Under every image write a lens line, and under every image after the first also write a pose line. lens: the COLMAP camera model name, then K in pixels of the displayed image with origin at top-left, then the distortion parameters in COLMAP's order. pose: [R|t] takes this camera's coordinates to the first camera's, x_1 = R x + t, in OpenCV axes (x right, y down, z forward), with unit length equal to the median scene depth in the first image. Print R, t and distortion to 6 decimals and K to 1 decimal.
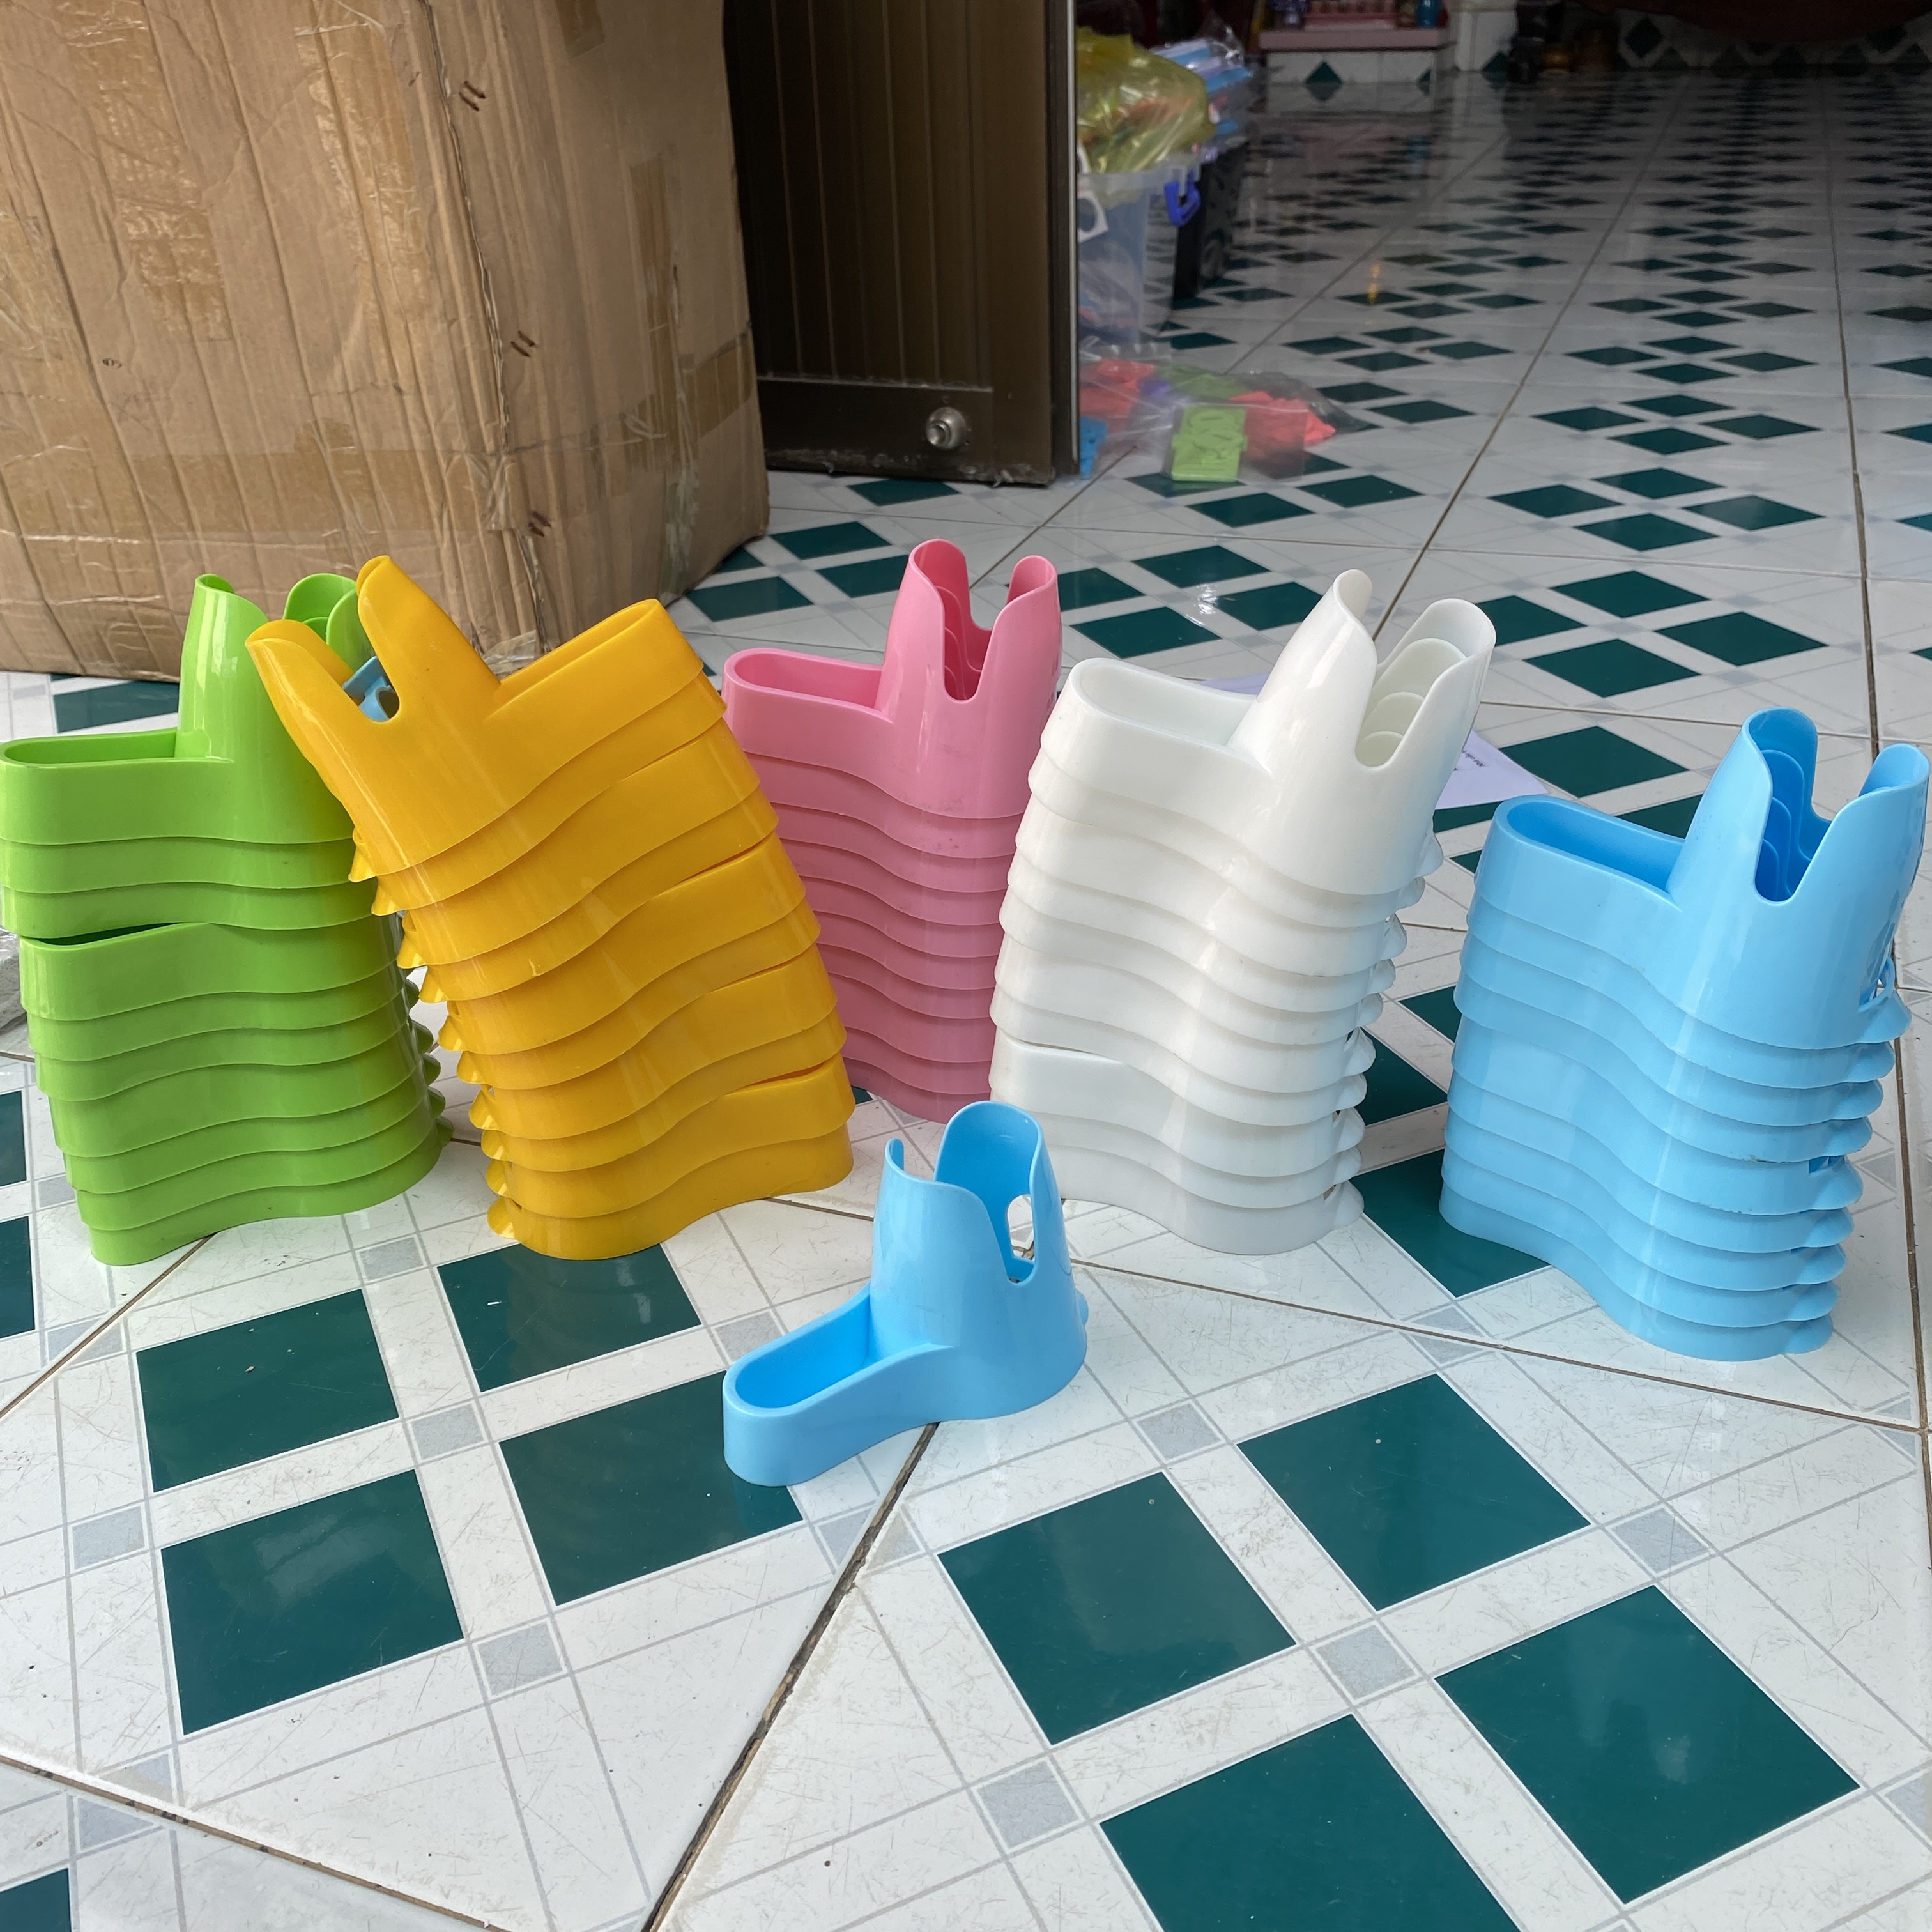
lens RADIAL K [[1986.5, 0, 973.9], [0, 1986.5, 946.5], [0, 0, 1]] dist [0.003784, 0.000000]
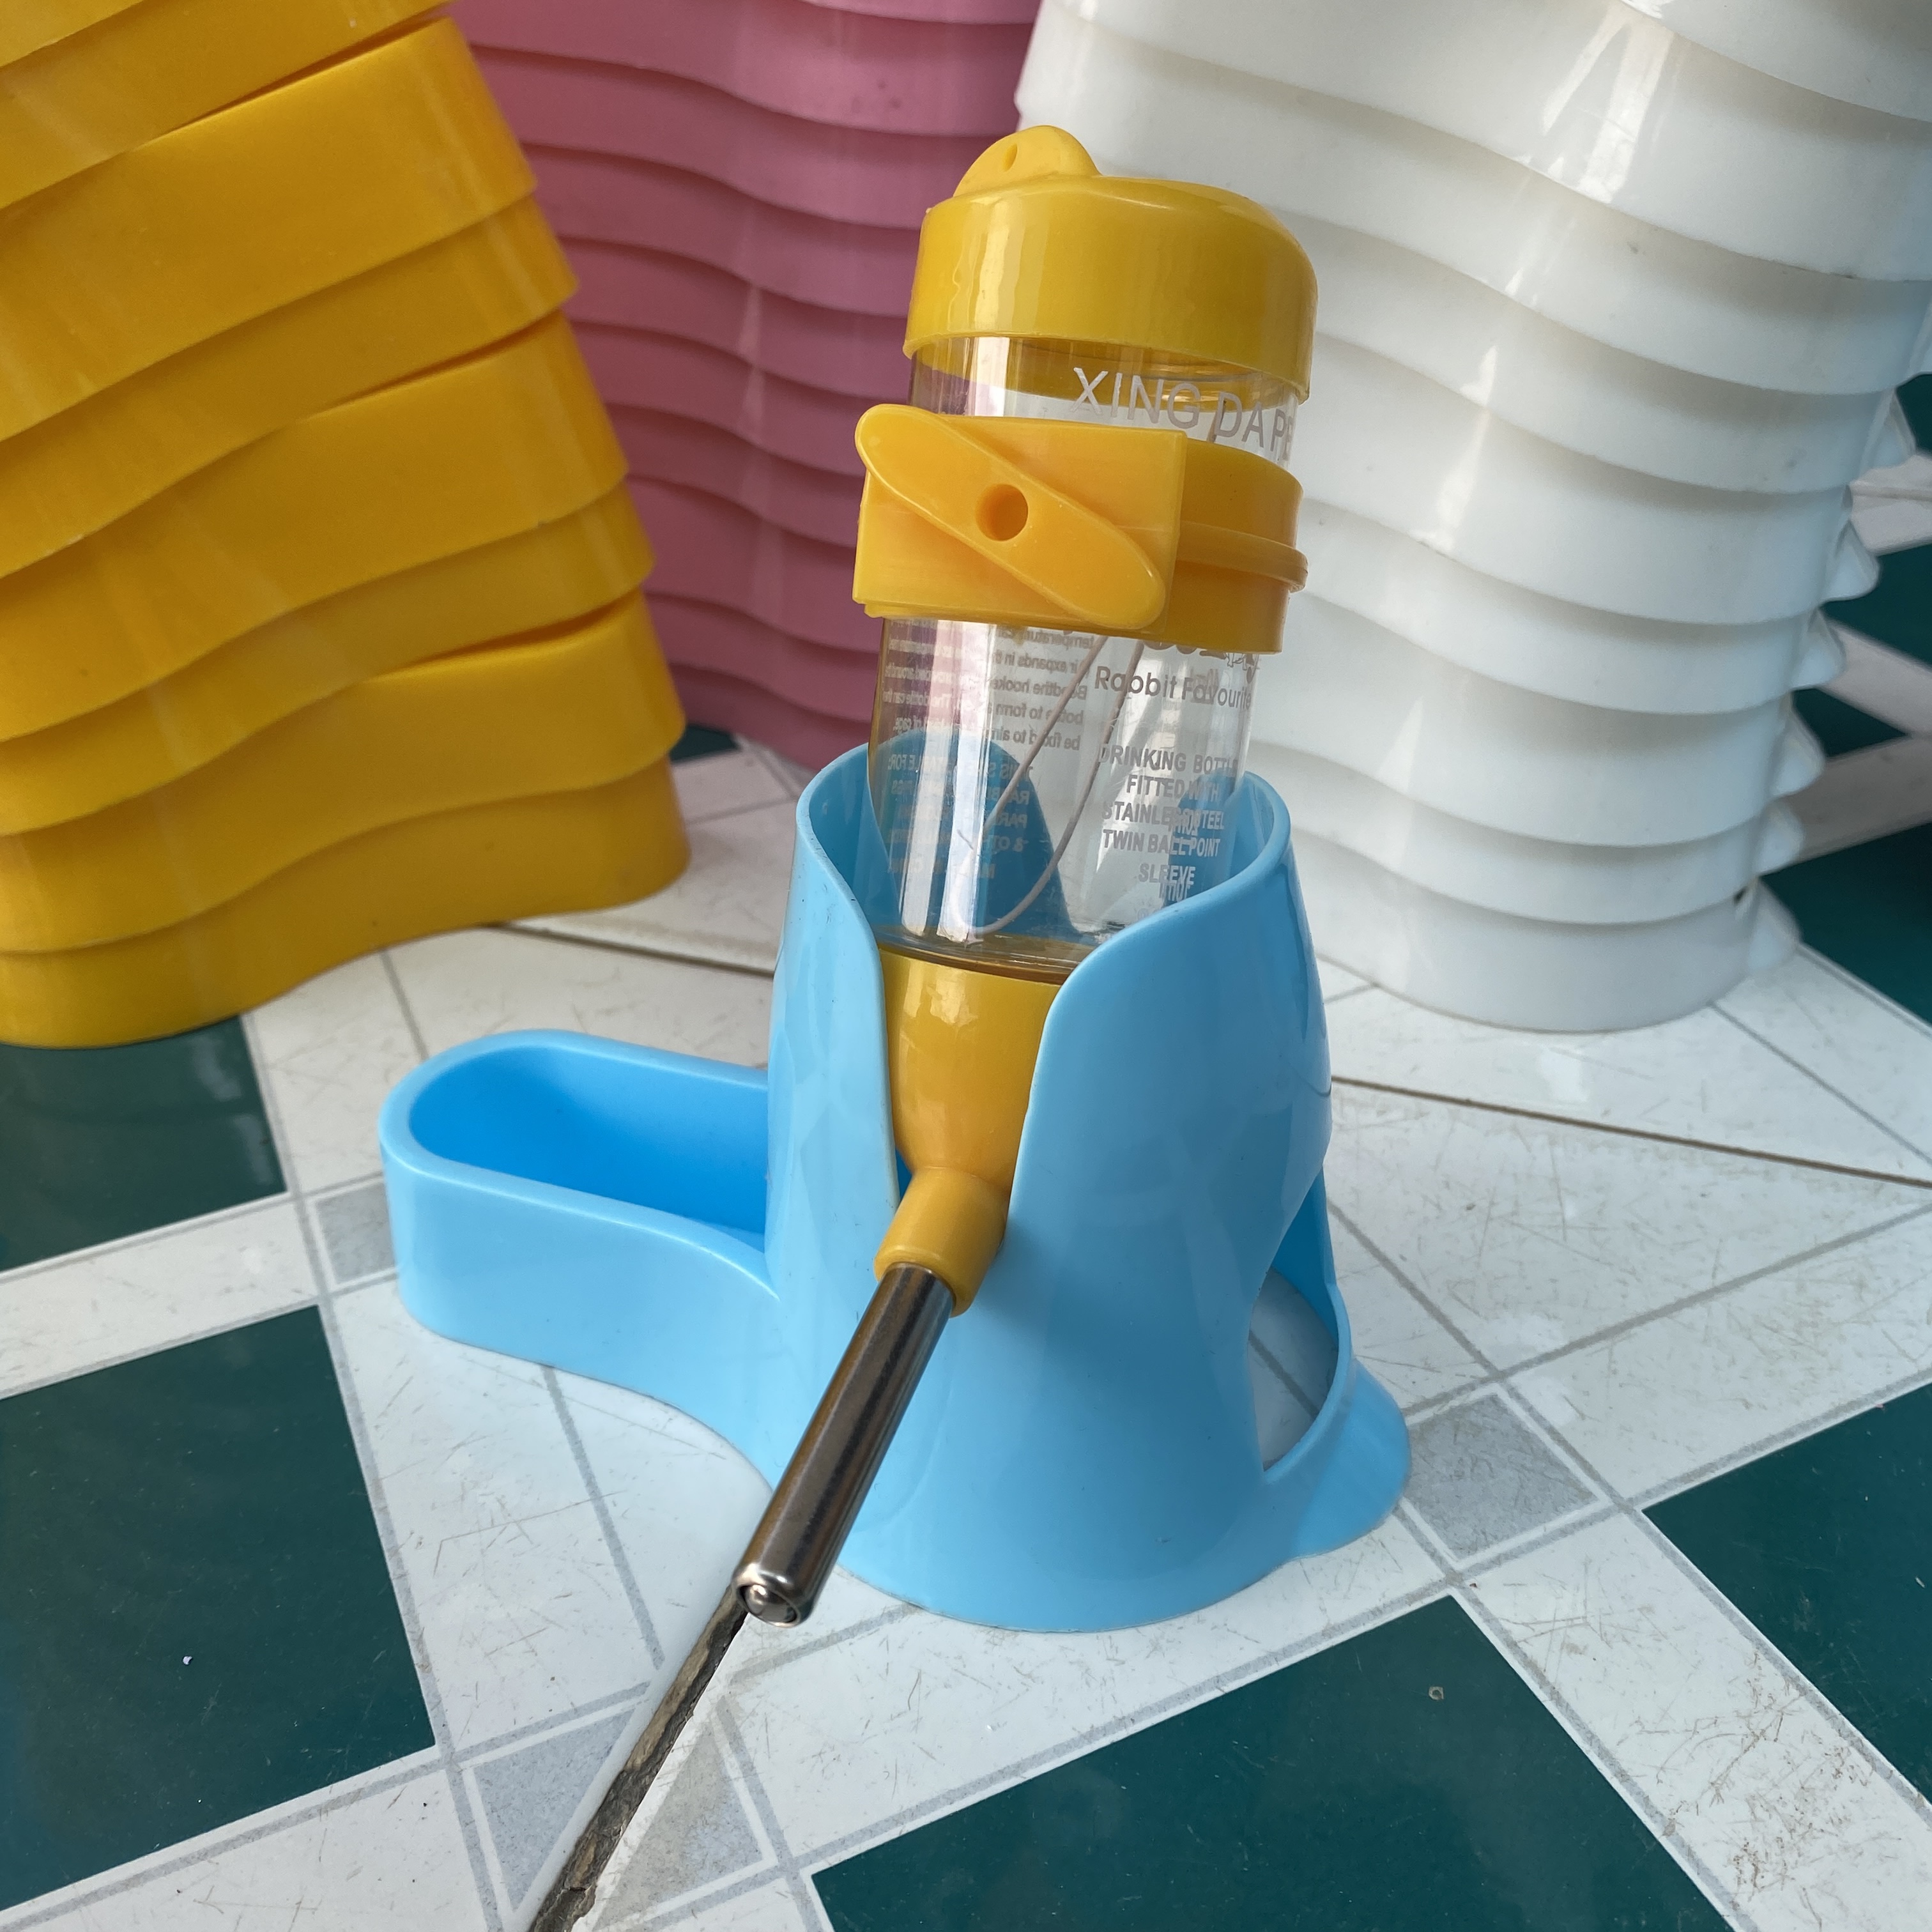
lens RADIAL K [[1986.5, 0, 961.3], [0, 1986.5, 972.1], [0, 0, 1]] dist [0.003784, 0.000000]
pose [[0.999977, -0.004062, -0.005512, 0.008003], [0.004467, 0.997138, 0.075477, 0.115876], [0.005190, -0.075500, 0.997132, 0.603670]]
